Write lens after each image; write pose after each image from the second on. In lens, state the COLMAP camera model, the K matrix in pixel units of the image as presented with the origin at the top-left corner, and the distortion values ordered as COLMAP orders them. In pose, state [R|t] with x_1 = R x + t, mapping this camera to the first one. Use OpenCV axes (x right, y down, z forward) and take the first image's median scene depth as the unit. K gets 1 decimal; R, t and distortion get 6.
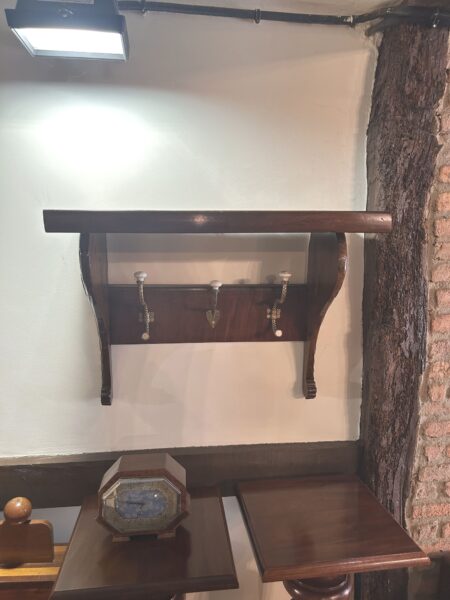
lens RADIAL K [[448.6, 0, 224.7], [0, 448.6, 298.2], [0, 0, 1]] dist [0.034985, -0.041250]
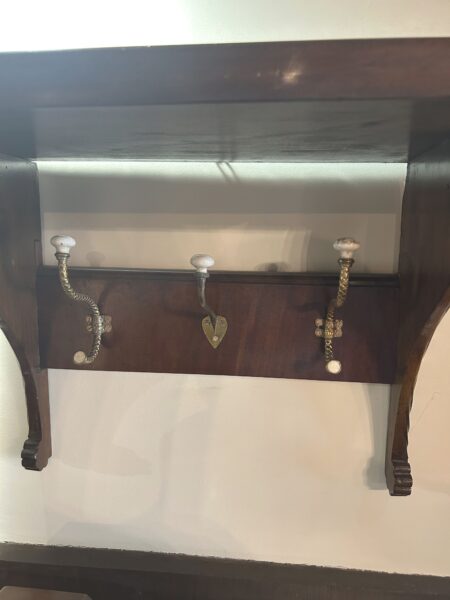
lens RADIAL K [[448.6, 0, 226.3], [0, 448.6, 303.9], [0, 0, 1]] dist [0.034985, -0.041250]
pose [[0.975405, 0.032617, -0.217995, 0.106047], [-0.039837, 0.998791, -0.028804, 0.026185], [0.216792, 0.036780, 0.975525, 0.458695]]
